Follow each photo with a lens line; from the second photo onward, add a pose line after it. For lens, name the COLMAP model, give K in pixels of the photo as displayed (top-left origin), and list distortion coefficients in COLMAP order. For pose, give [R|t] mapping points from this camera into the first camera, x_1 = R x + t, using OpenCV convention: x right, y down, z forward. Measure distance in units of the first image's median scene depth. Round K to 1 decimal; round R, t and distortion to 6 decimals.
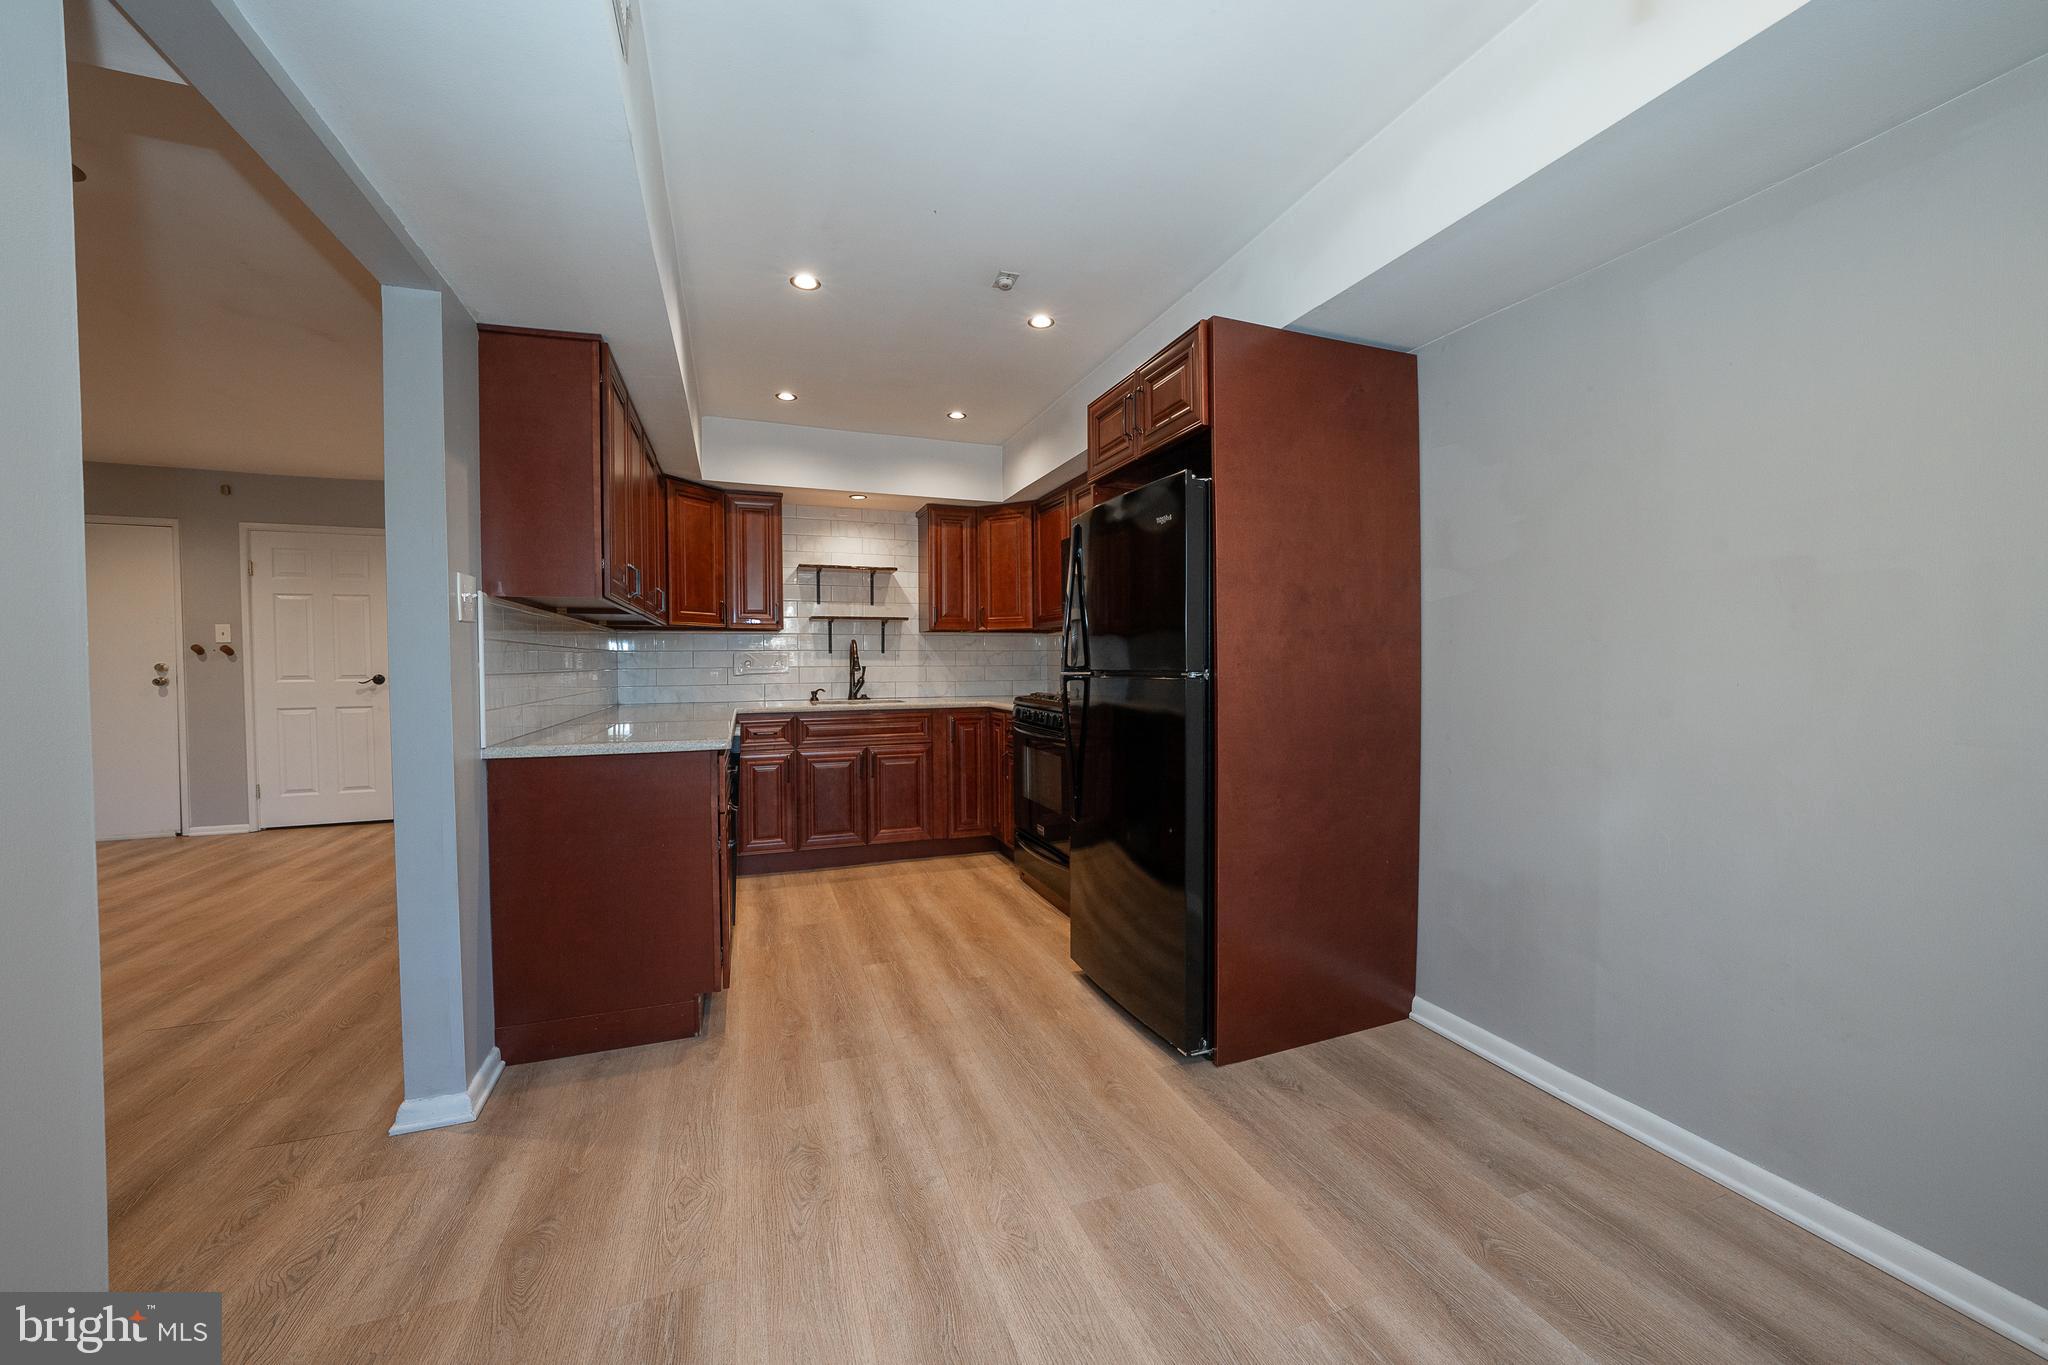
lens RADIAL K [[762.9, 0, 1027.9], [0, 762.9, 673.6], [0, 0, 1]] dist [-0.020020, 0.003898]
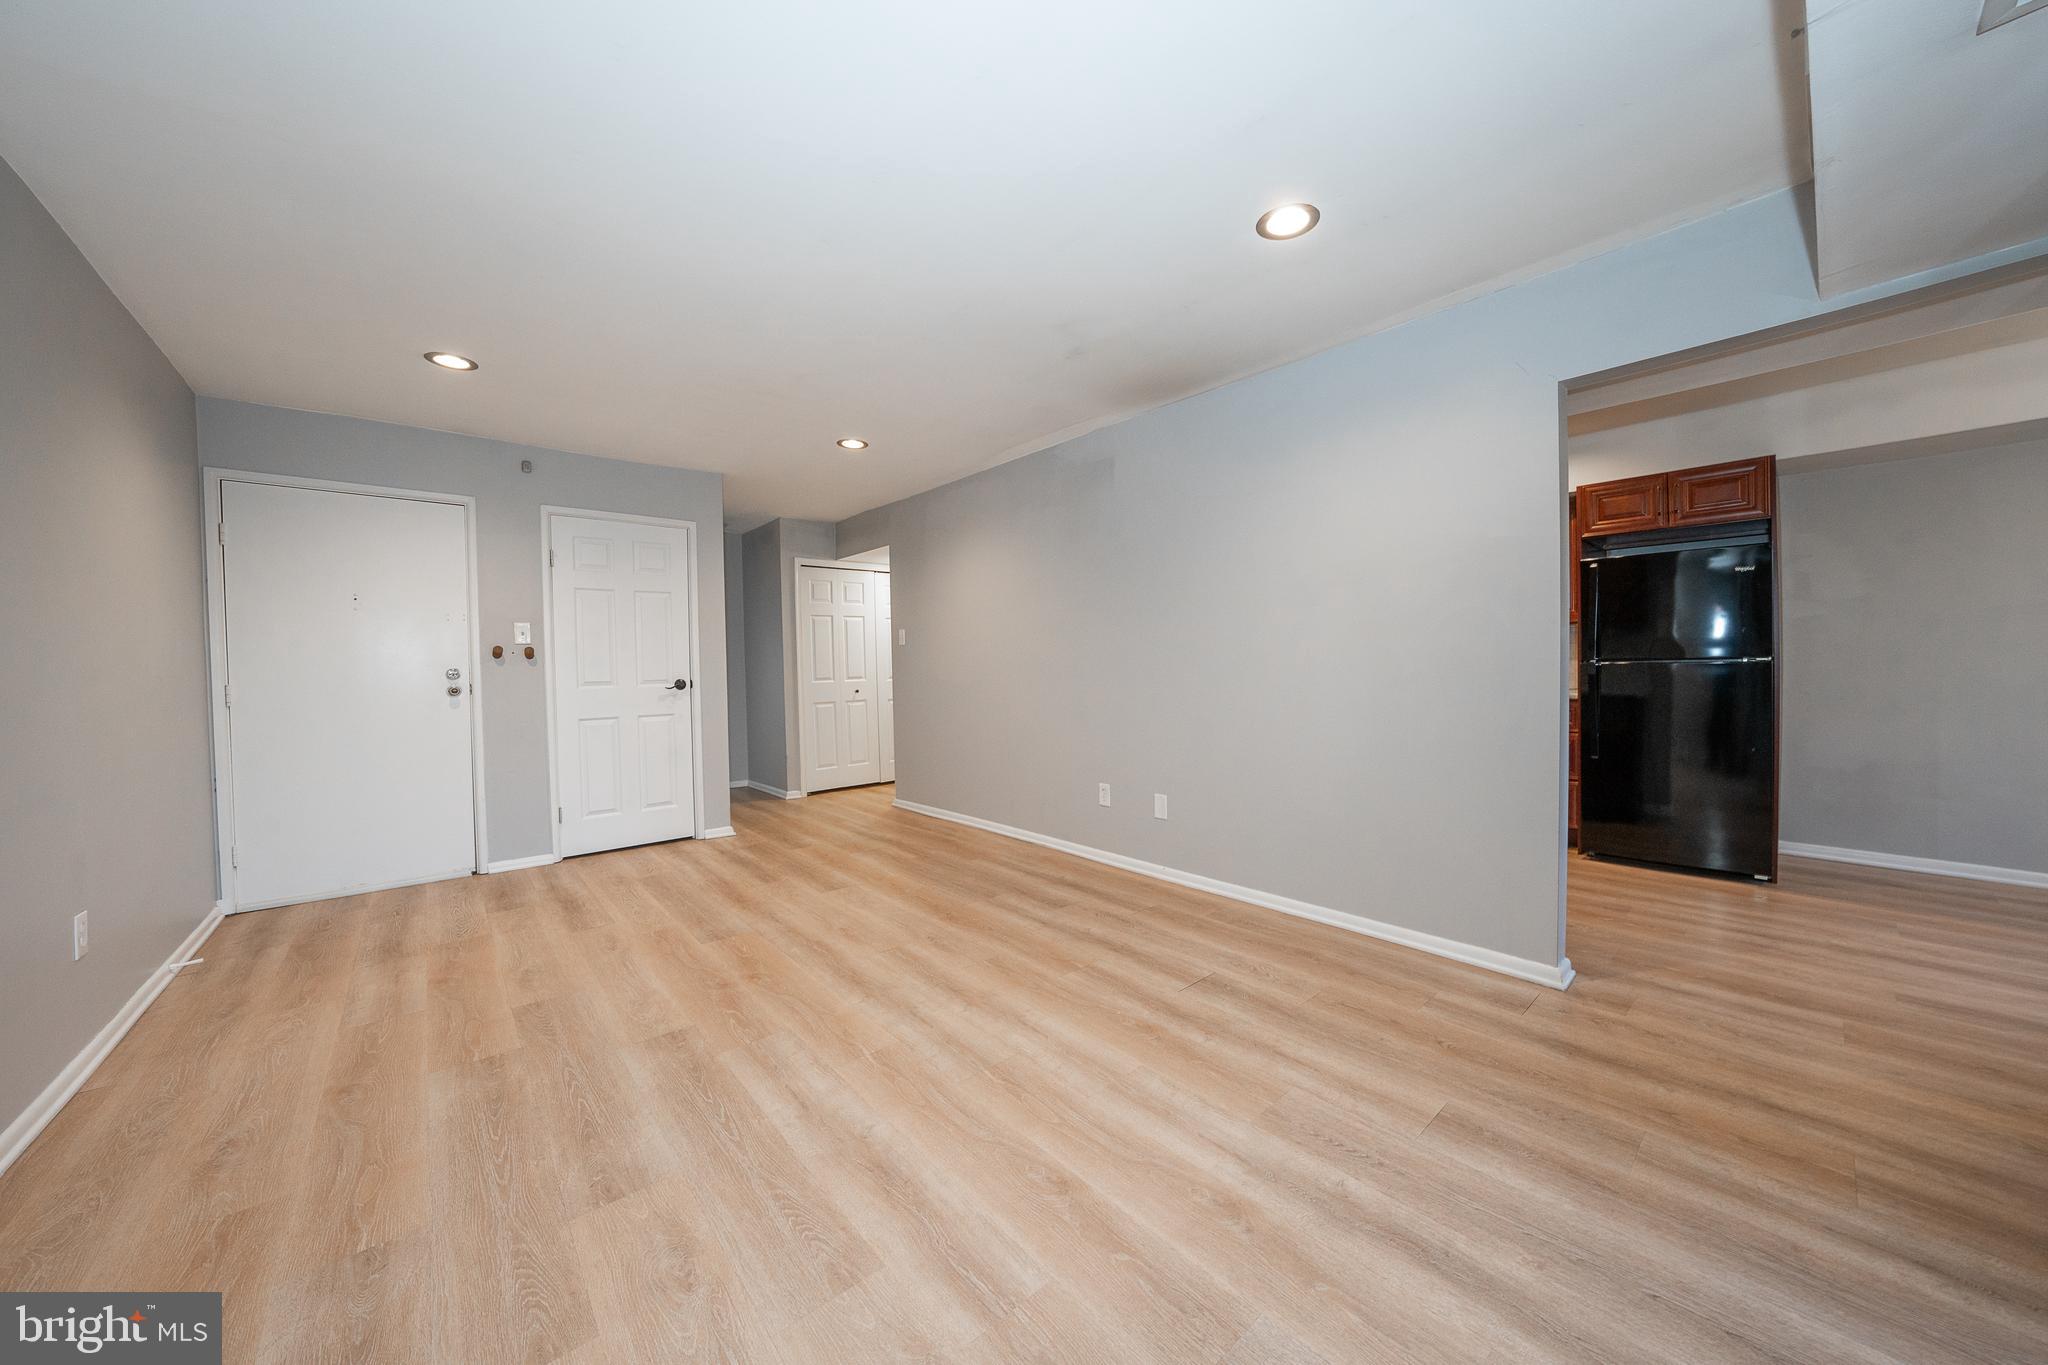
lens RADIAL K [[703.6, 0, 1027.0], [0, 703.6, 681.4], [0, 0, 1]] dist [-0.026963, 0.005361]
pose [[0.935766, -0.016781, 0.352221, -0.950292], [0.015791, 0.999859, 0.005683, 0.006994], [-0.352267, 0.000244, 0.935899, 0.062919]]
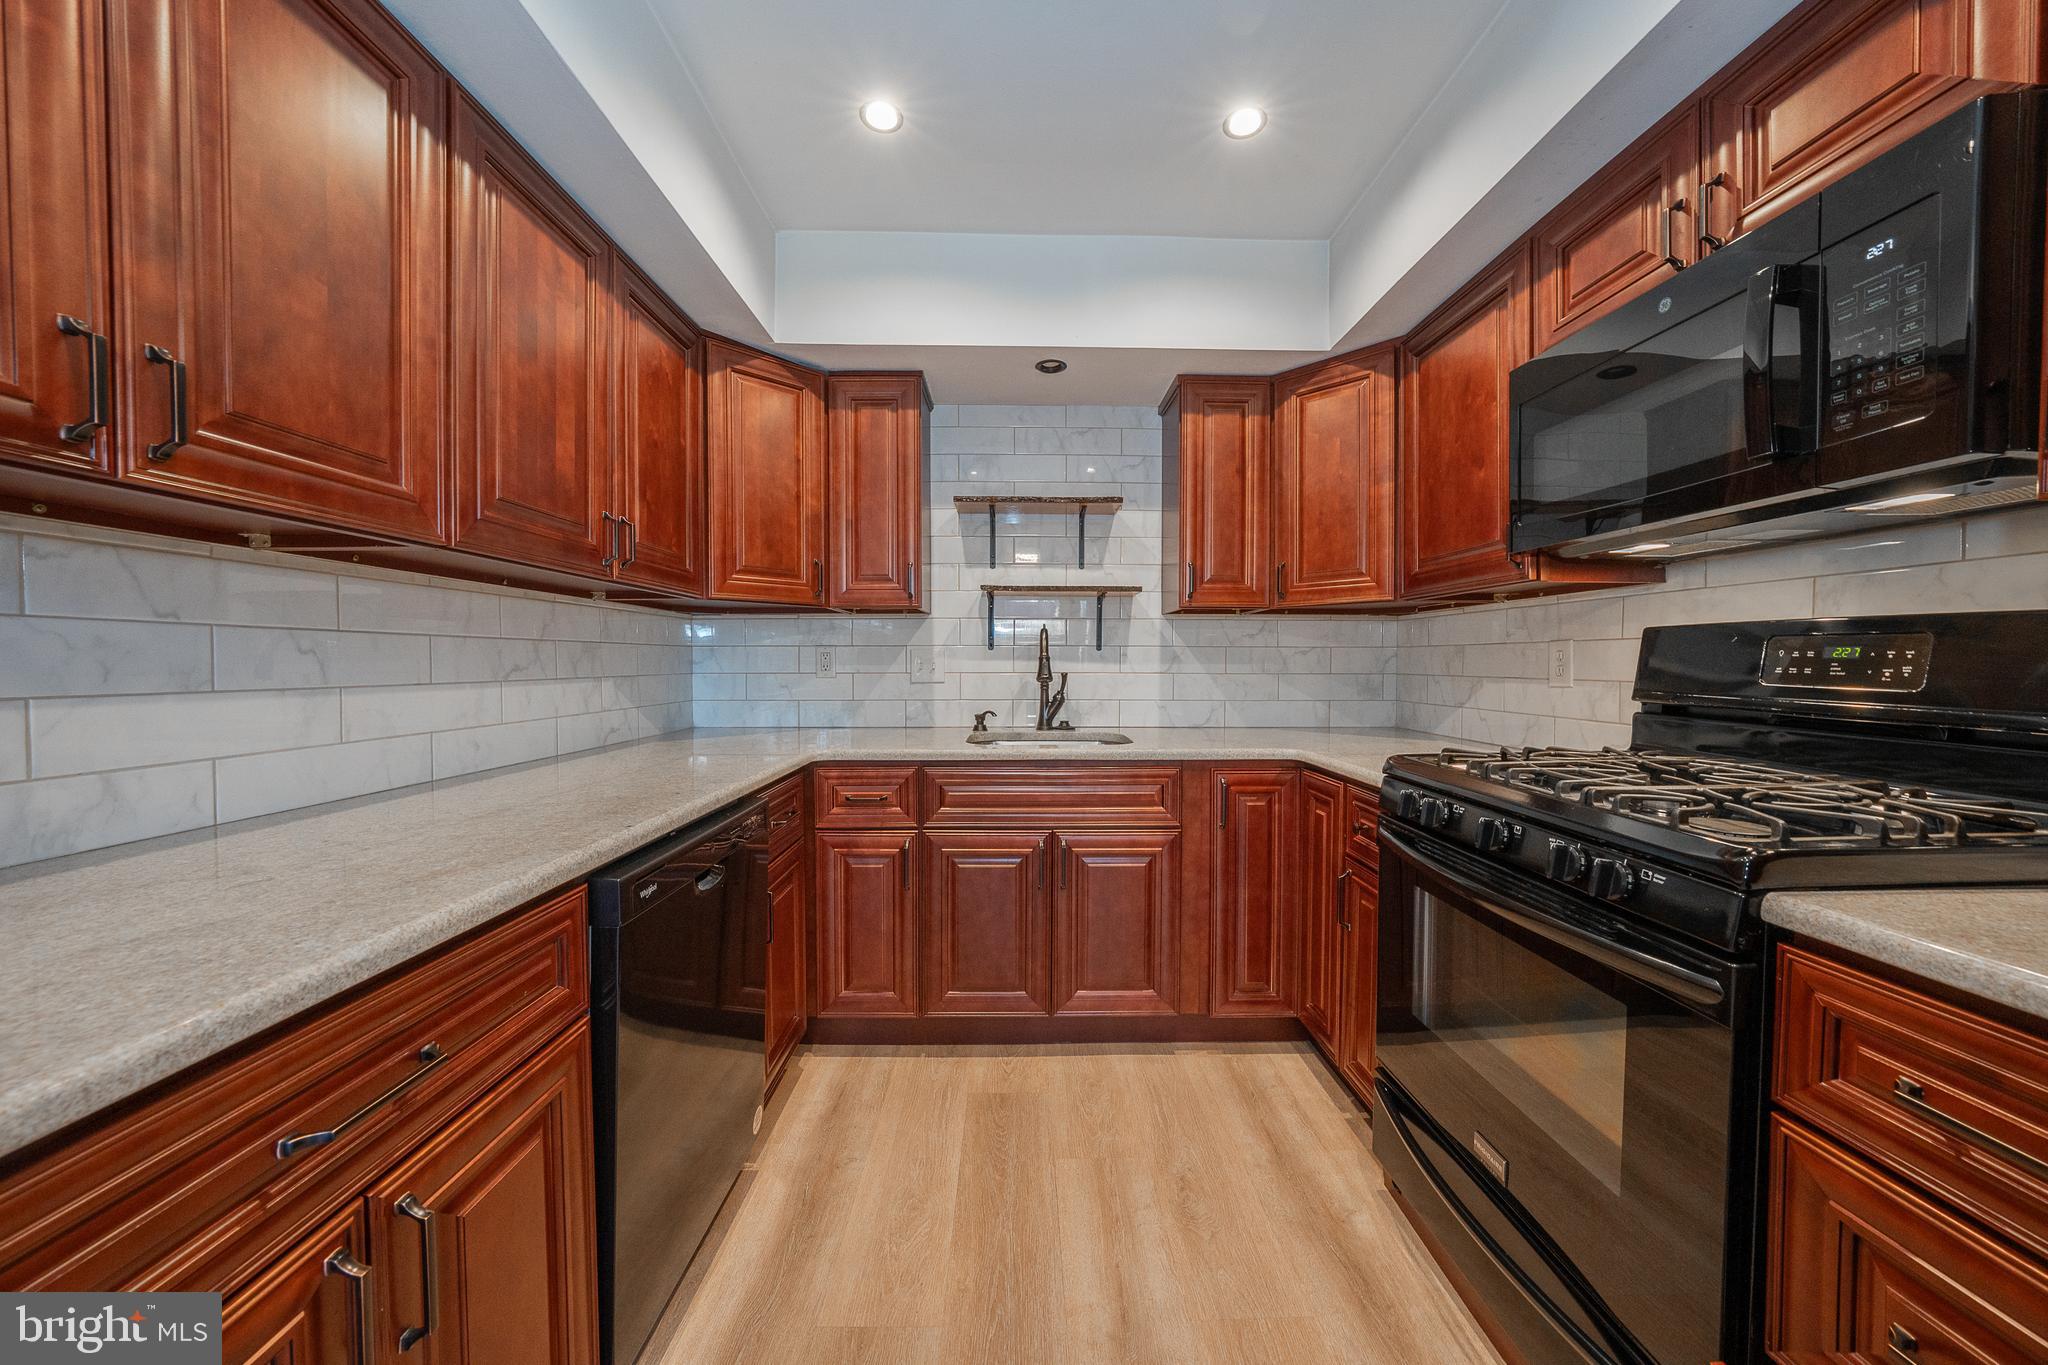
lens RADIAL K [[703.6, 0, 1026.4], [0, 703.6, 676.4], [0, 0, 1]] dist [-0.026963, 0.005361]
pose [[0.941604, 0.015474, -0.336368, -0.067902], [-0.013484, 0.999875, 0.008251, -0.011957], [0.336453, -0.003234, 0.941695, 0.532442]]
